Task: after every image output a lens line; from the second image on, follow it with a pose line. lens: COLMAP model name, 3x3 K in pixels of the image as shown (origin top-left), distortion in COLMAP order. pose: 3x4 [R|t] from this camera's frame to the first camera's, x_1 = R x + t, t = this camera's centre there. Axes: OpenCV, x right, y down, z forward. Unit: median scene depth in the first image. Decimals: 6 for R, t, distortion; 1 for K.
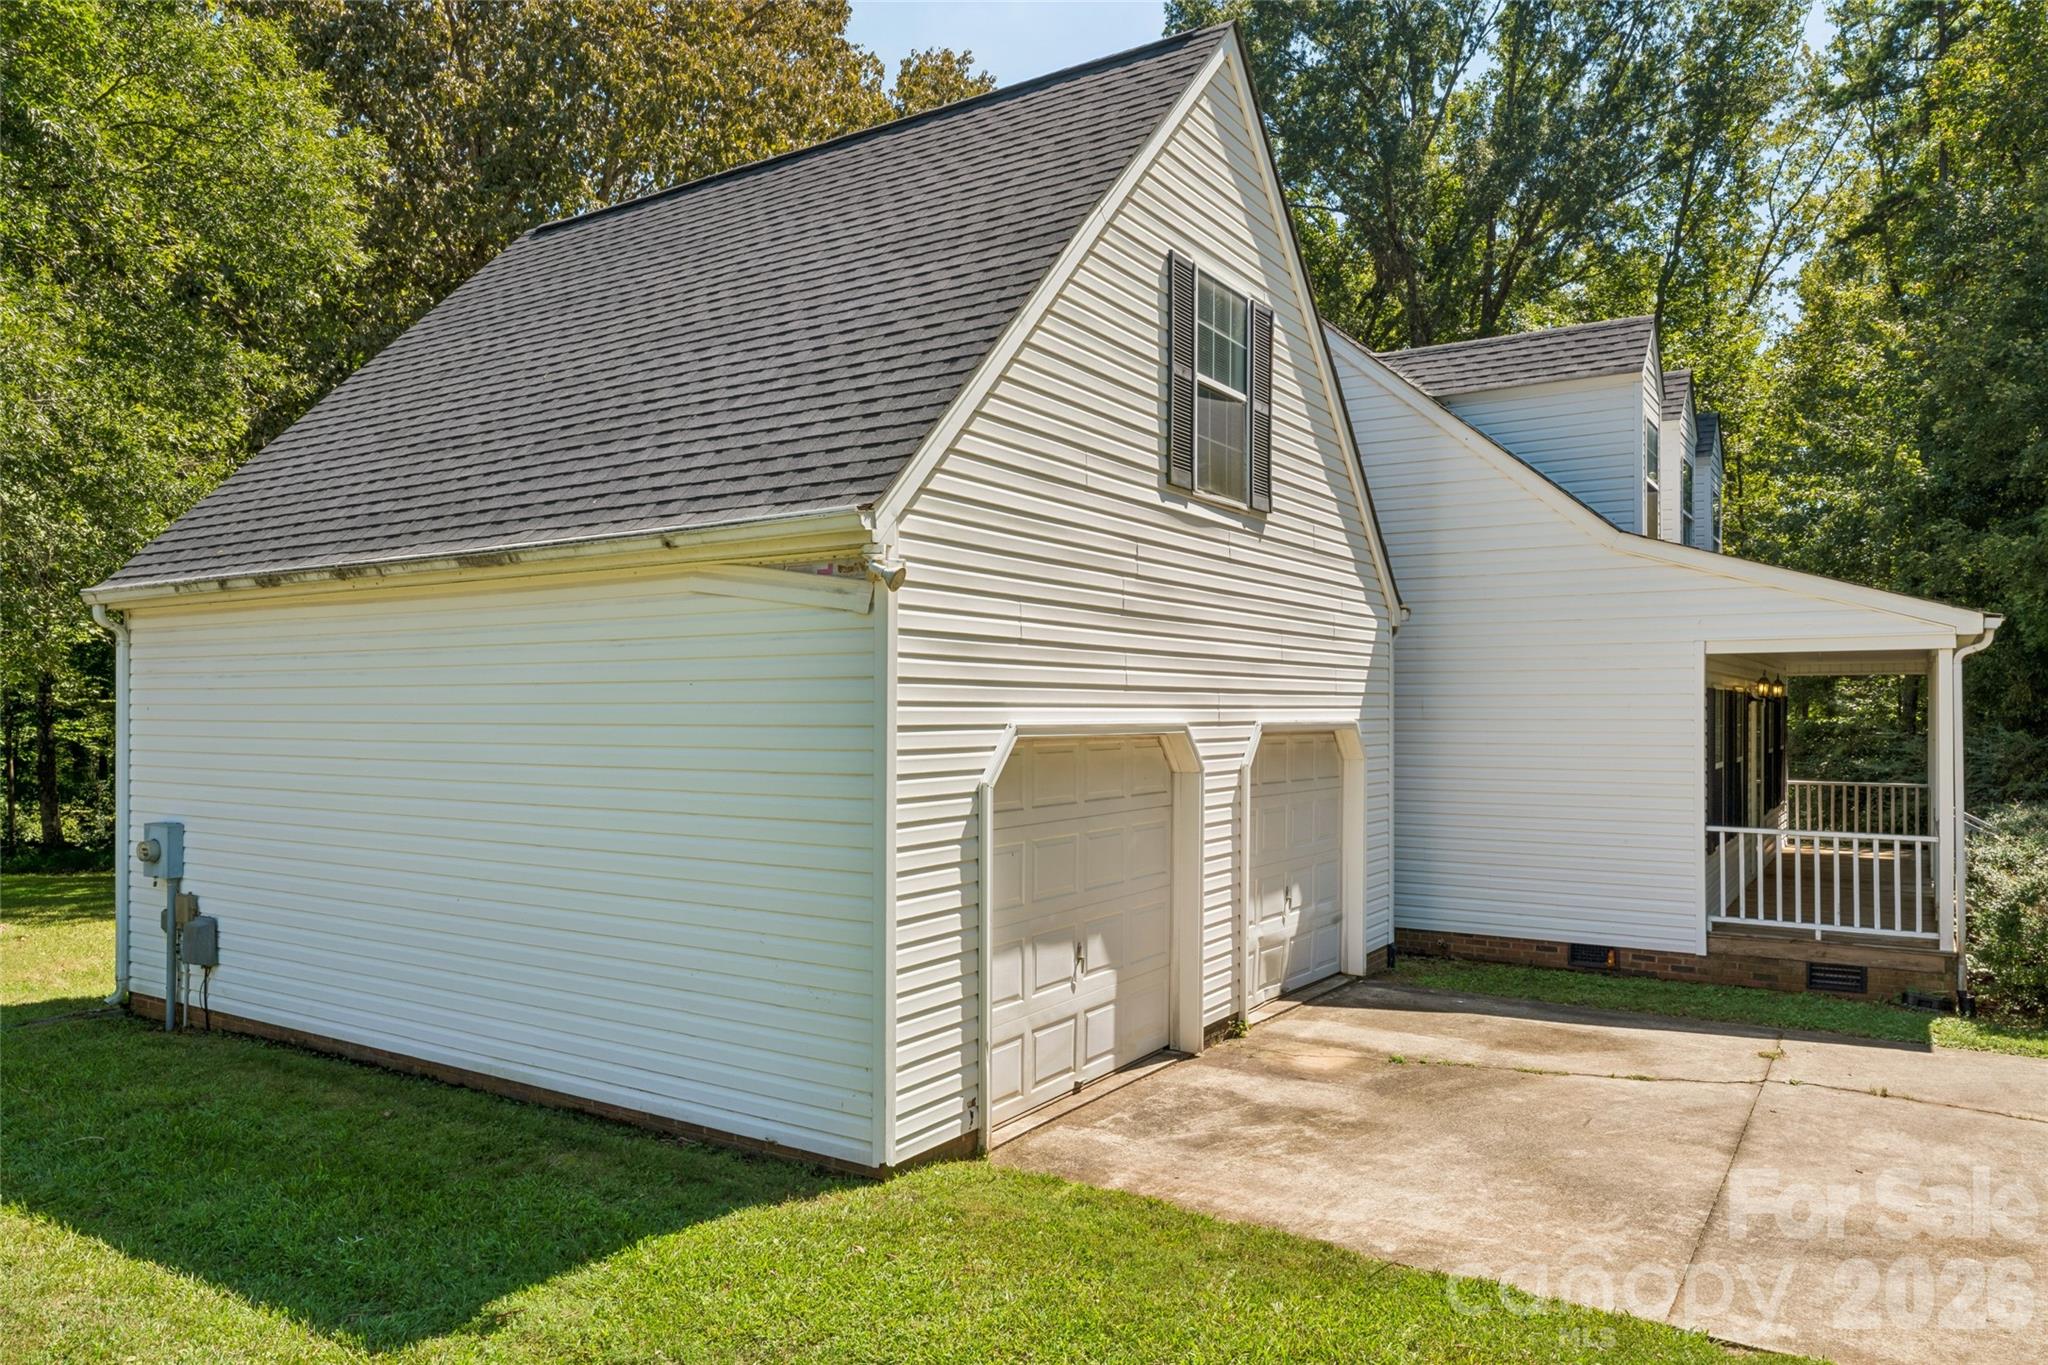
lens RADIAL K [[1367.0, 0, 1027.4], [0, 1367.0, 699.7], [0, 0, 1]] dist [0.006016, -0.000105]
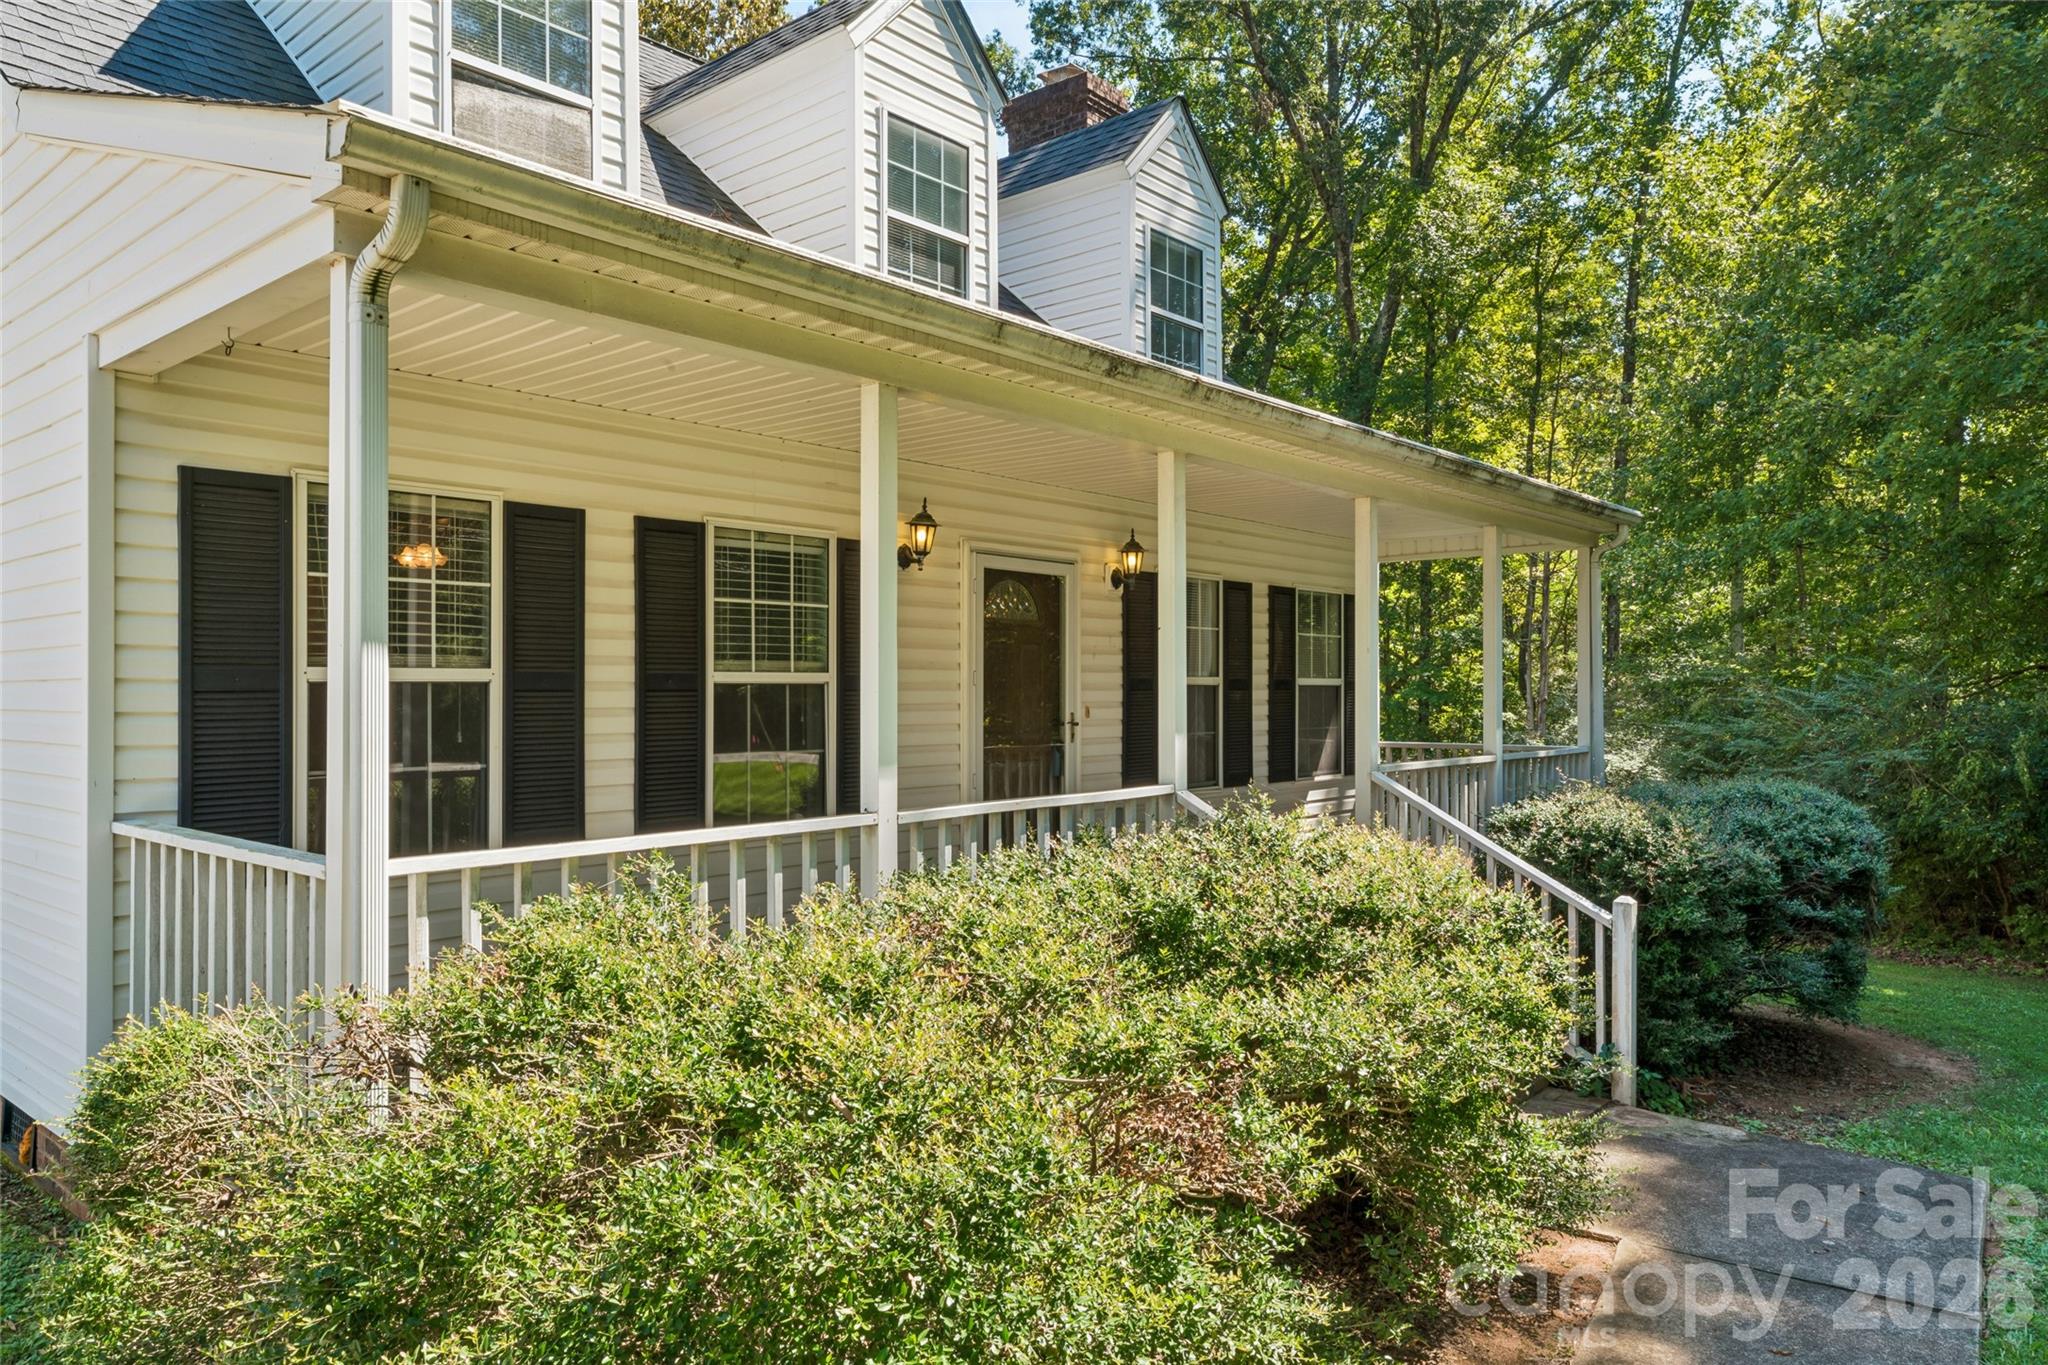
lens RADIAL K [[1367.0, 0, 1022.2], [0, 1367.0, 686.4], [0, 0, 1]] dist [0.006016, -0.000105]
pose [[0.990797, -0.002780, -0.135331, 1.005994], [0.003494, 0.999981, 0.005041, 0.067265], [0.135315, -0.005467, 0.990788, 0.826076]]
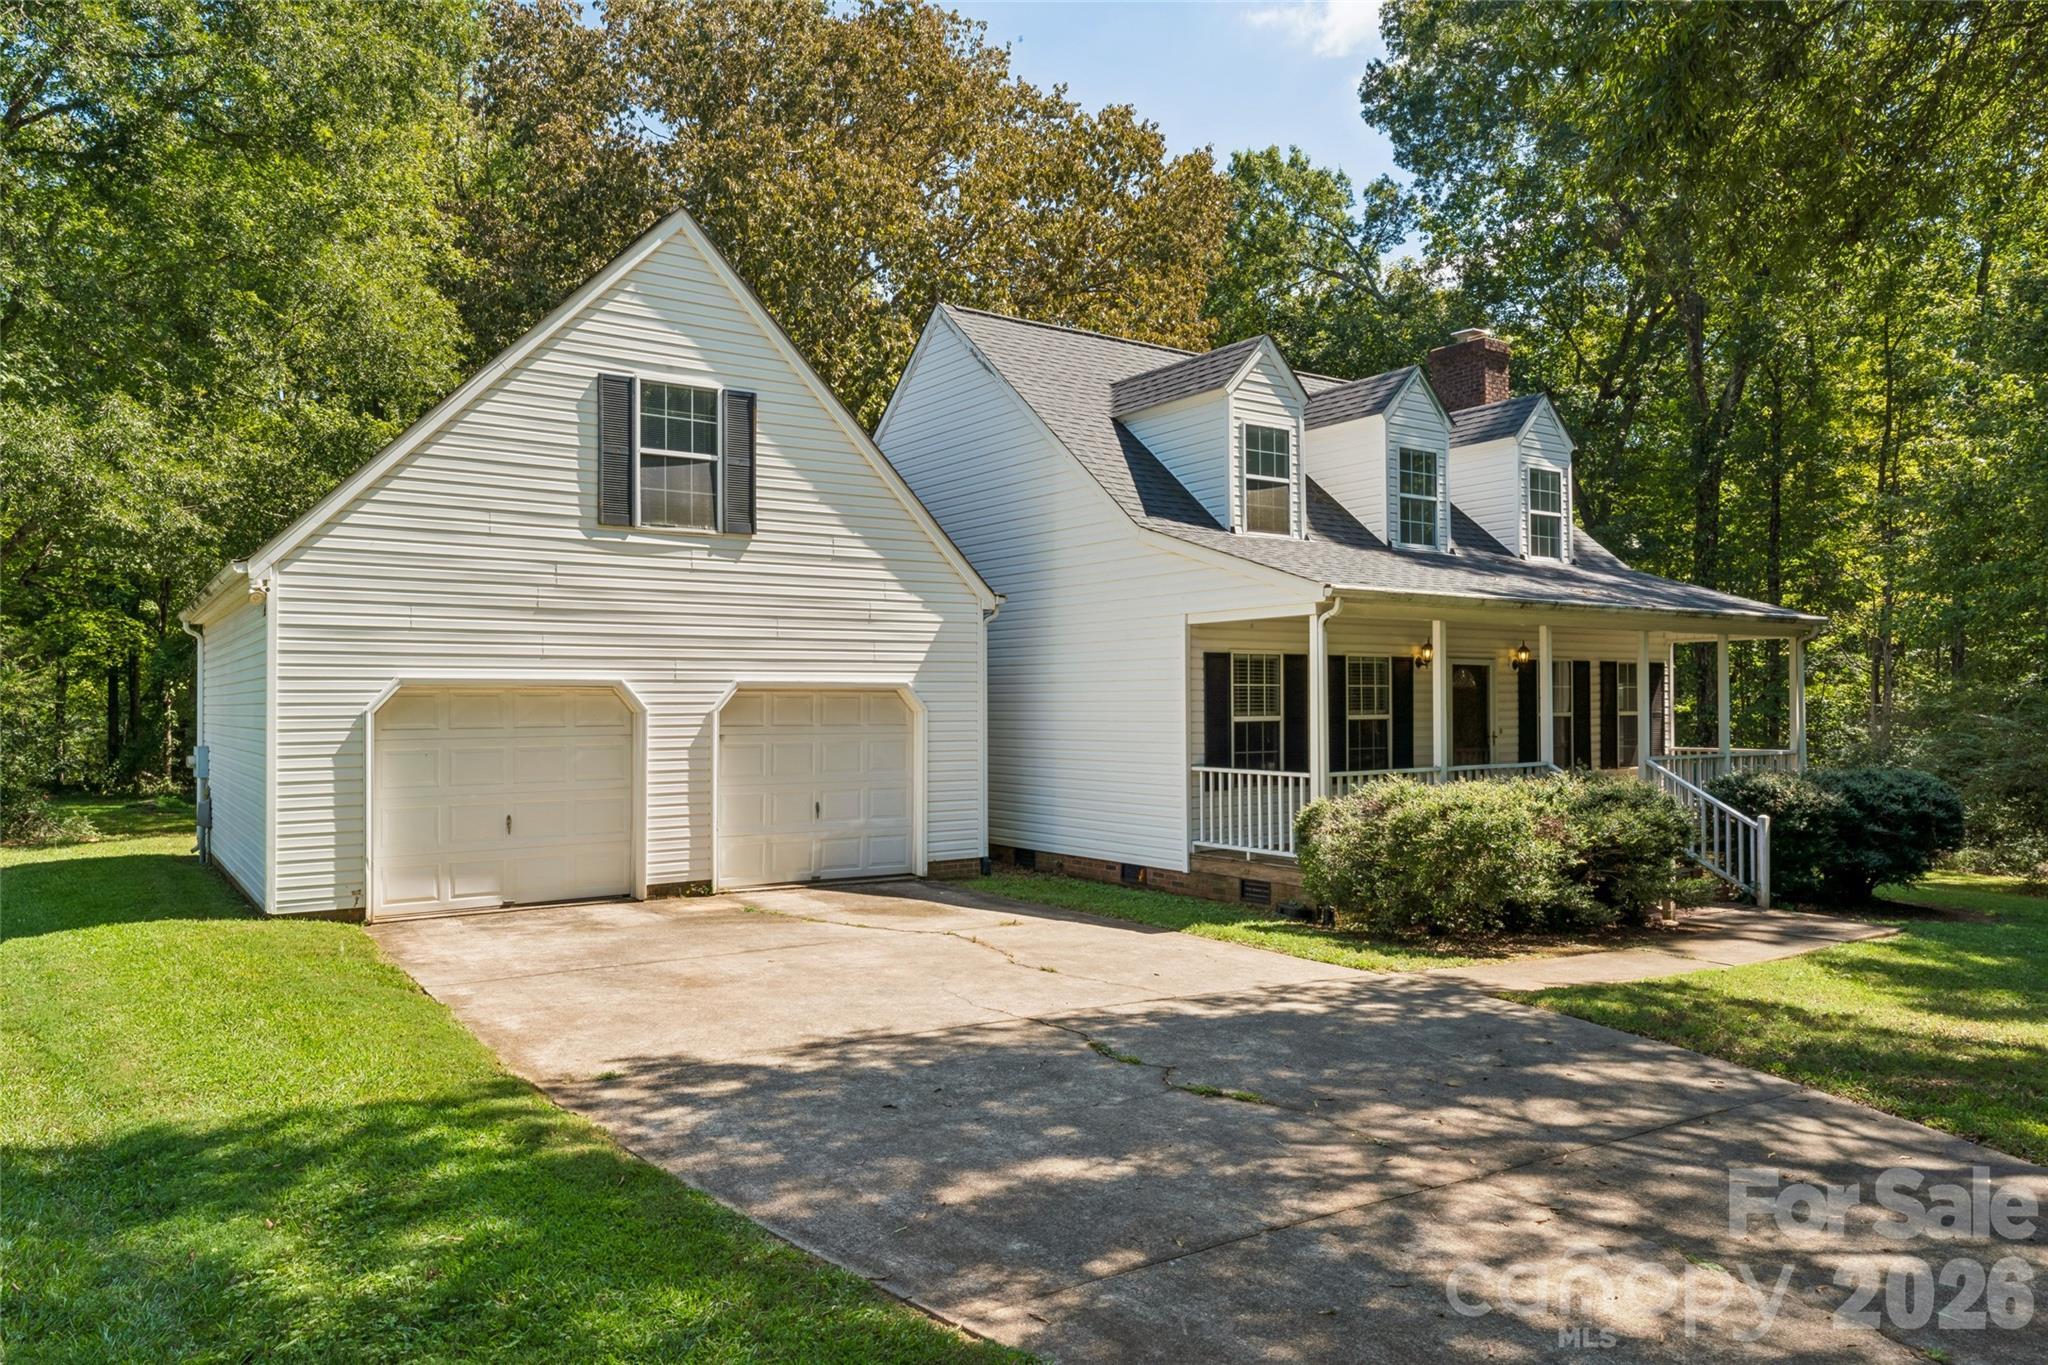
lens RADIAL K [[1367.0, 0, 1019.3], [0, 1367.0, 681.0], [0, 0, 1]] dist [0.006016, -0.000105]
pose [[0.925473, -0.011733, -0.378631, 1.024506], [0.008612, 0.999914, -0.009935, 0.034547], [0.378714, 0.005934, 0.925495, -0.224304]]
